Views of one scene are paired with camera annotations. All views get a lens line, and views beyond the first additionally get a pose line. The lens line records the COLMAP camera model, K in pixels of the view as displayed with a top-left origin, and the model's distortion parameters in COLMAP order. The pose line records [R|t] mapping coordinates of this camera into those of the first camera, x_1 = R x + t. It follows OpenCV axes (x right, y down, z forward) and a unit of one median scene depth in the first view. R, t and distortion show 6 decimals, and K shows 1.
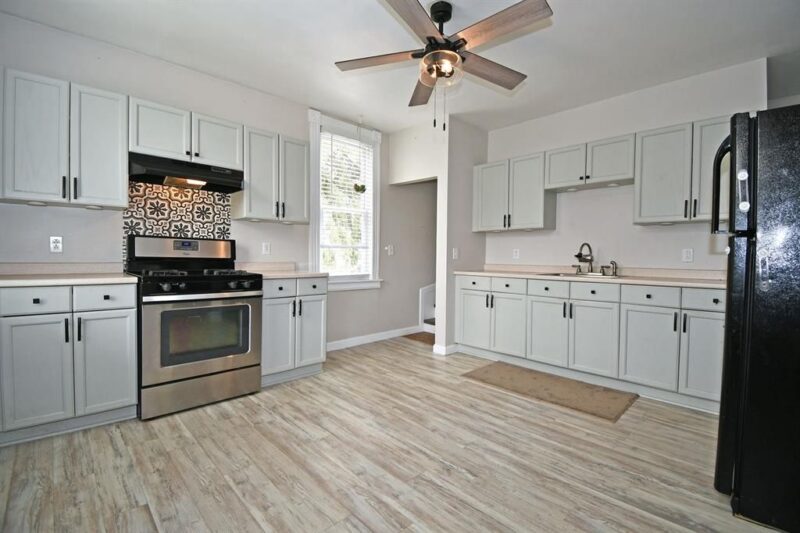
lens RADIAL K [[355.3, 0, 397.9], [0, 355.3, 263.5], [0, 0, 1]] dist [0.019465, -0.027547]
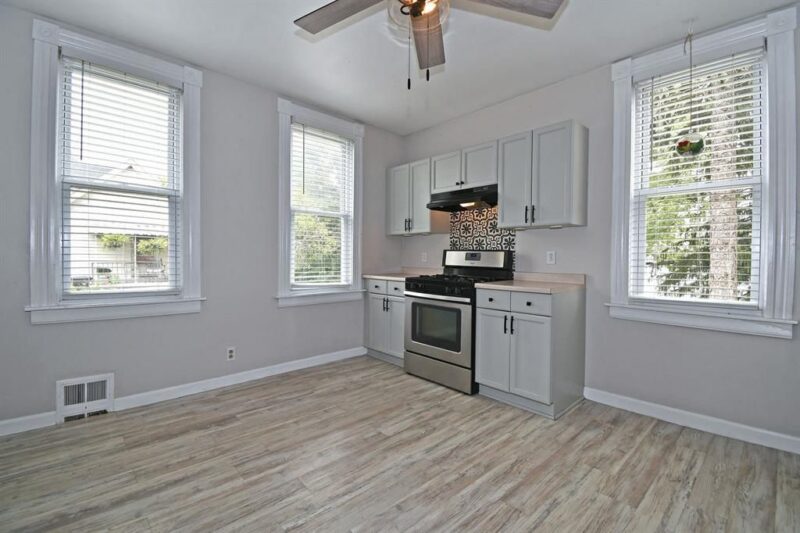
lens RADIAL K [[355.3, 0, 397.9], [0, 355.3, 263.5], [0, 0, 1]] dist [0.019465, -0.027547]
pose [[-0.018897, 0.001810, -0.999820, 0.677904], [-0.033421, 0.999438, 0.002441, -0.022160], [0.999263, 0.033461, -0.018825, 0.820157]]
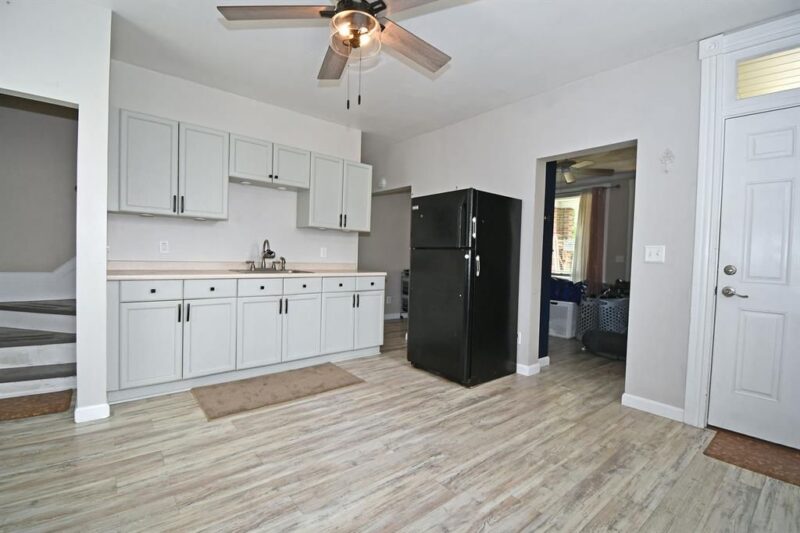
lens RADIAL K [[355.3, 0, 397.9], [0, 355.3, 263.5], [0, 0, 1]] dist [0.019465, -0.027547]
pose [[0.078920, -0.031183, 0.996393, -0.597008], [-0.007855, 0.999460, 0.031902, -0.031151], [-0.996850, -0.010344, 0.078632, 0.688434]]
